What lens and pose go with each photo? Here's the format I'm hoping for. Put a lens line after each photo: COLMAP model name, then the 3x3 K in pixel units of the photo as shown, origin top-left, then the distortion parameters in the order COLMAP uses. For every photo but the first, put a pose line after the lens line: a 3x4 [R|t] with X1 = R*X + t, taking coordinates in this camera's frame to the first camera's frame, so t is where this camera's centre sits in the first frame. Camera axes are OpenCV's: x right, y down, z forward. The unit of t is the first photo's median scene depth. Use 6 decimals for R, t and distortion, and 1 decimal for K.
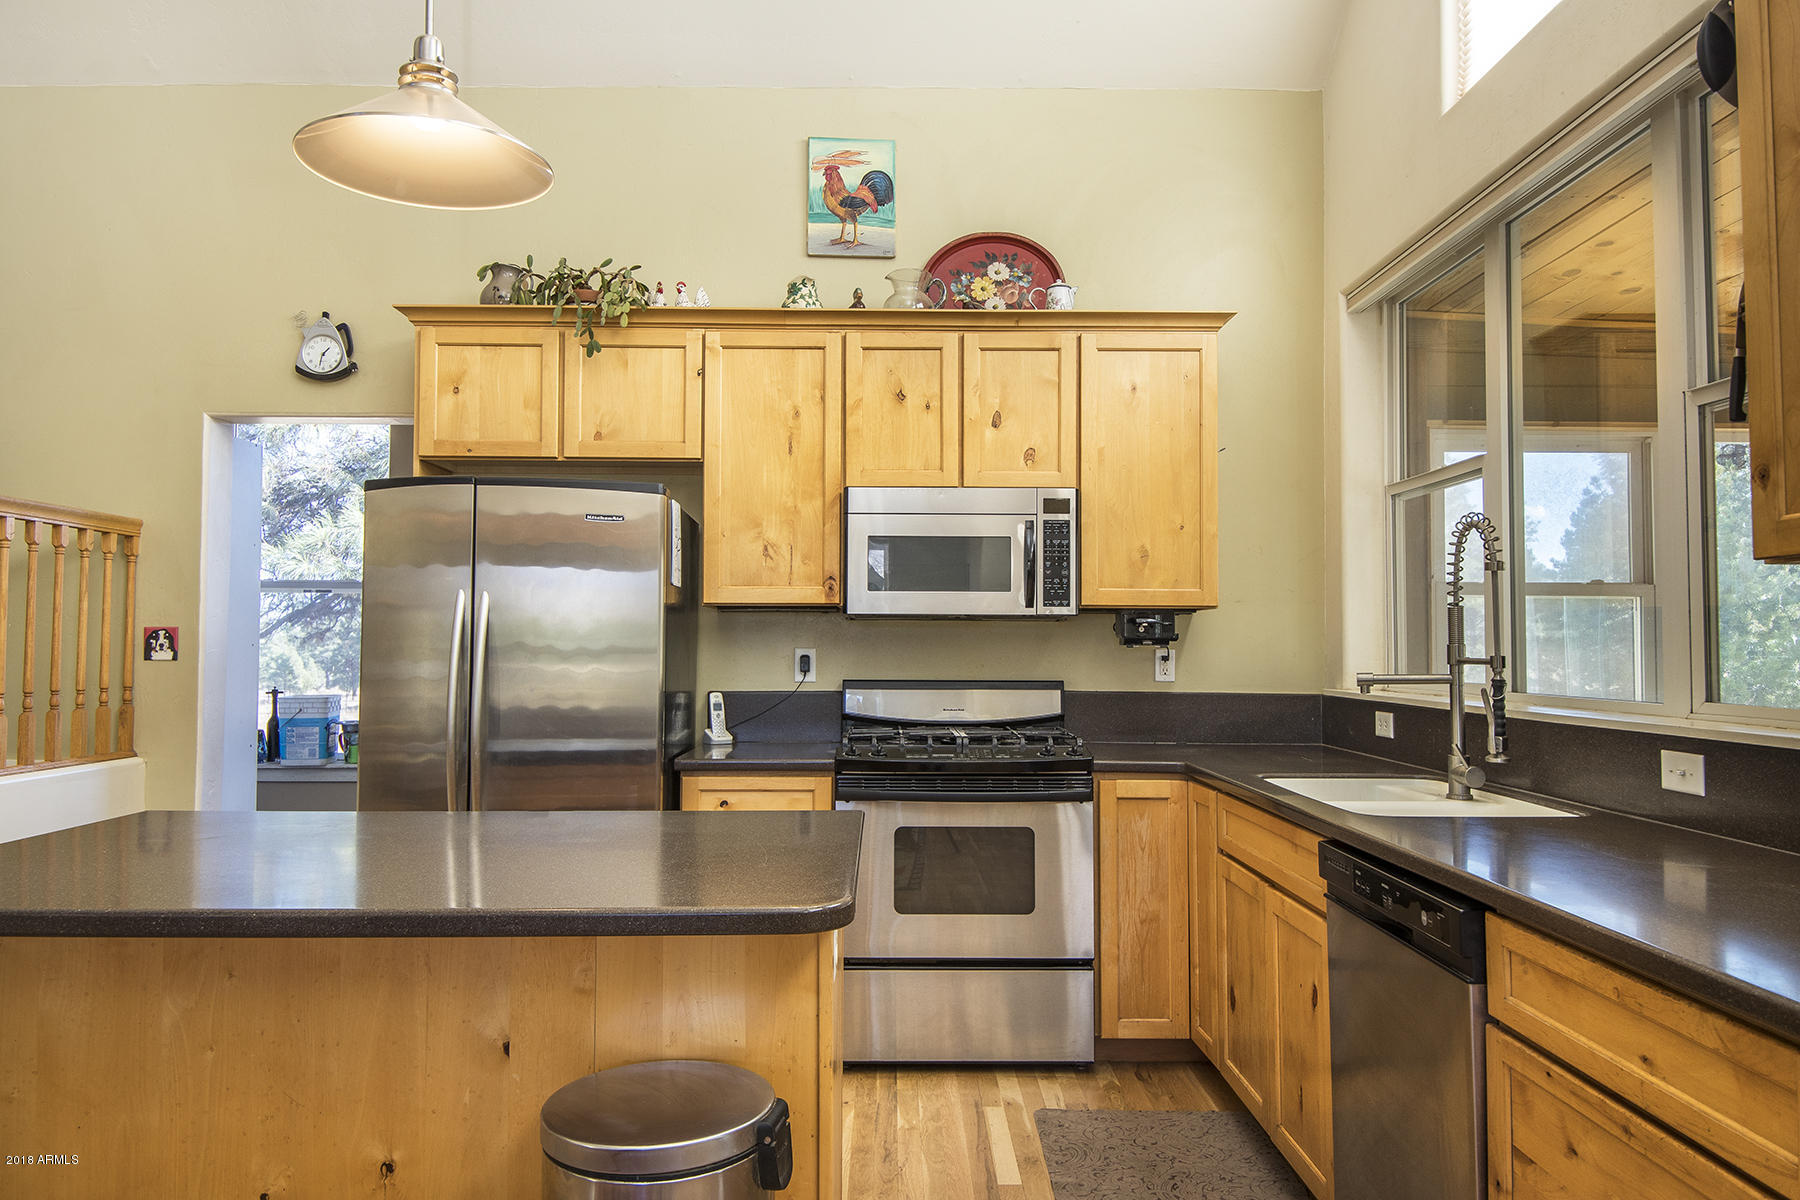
lens RADIAL K [[1264.6, 0, 900.0], [0, 1264.6, 600.0], [0, 0, 1]] dist [0.035337, -0.000960]
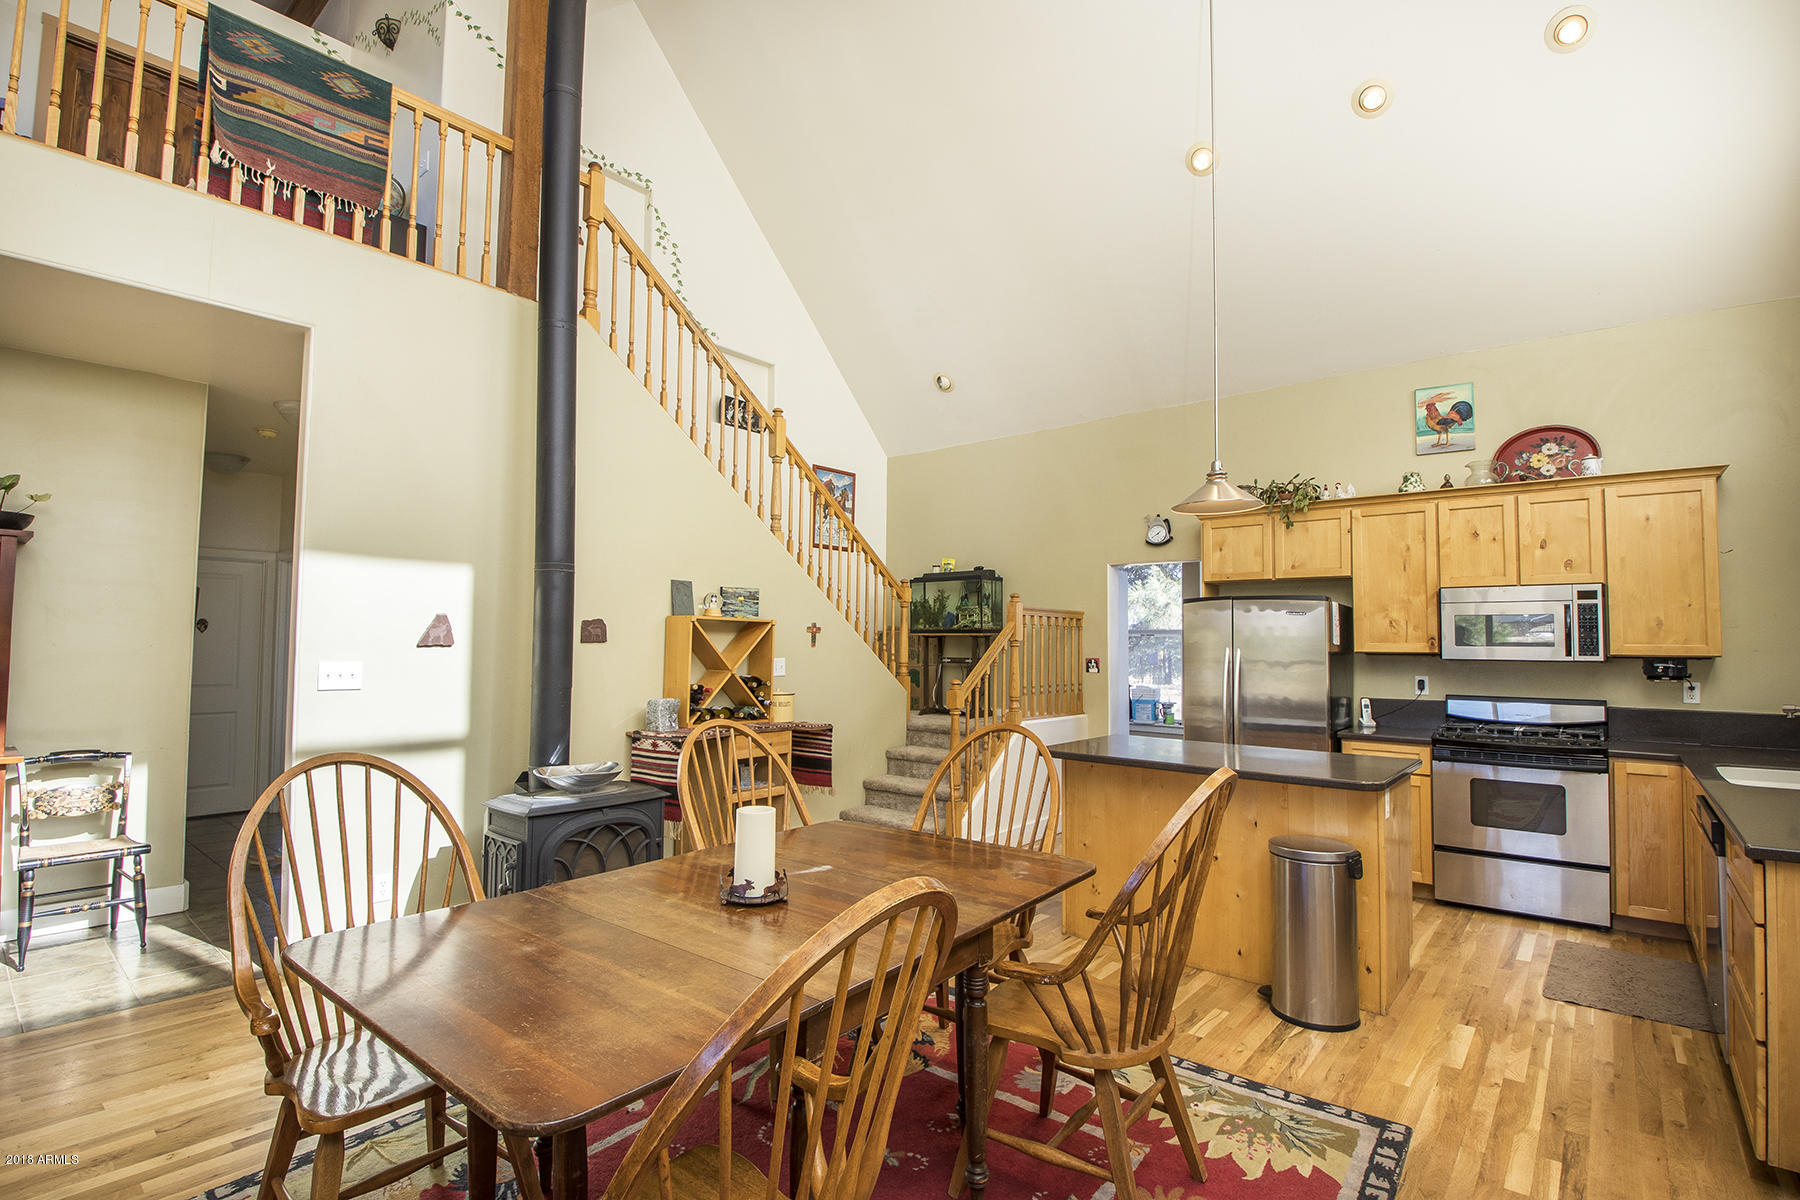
lens RADIAL K [[811.2, 0, 900.0], [0, 811.2, 600.0], [0, 0, 1]] dist [0.003510, -0.022709]
pose [[0.762257, -0.032276, -0.646470, 0.113145], [0.012817, 0.999313, -0.034778, -0.041198], [0.647148, 0.018224, 0.762147, -0.371774]]
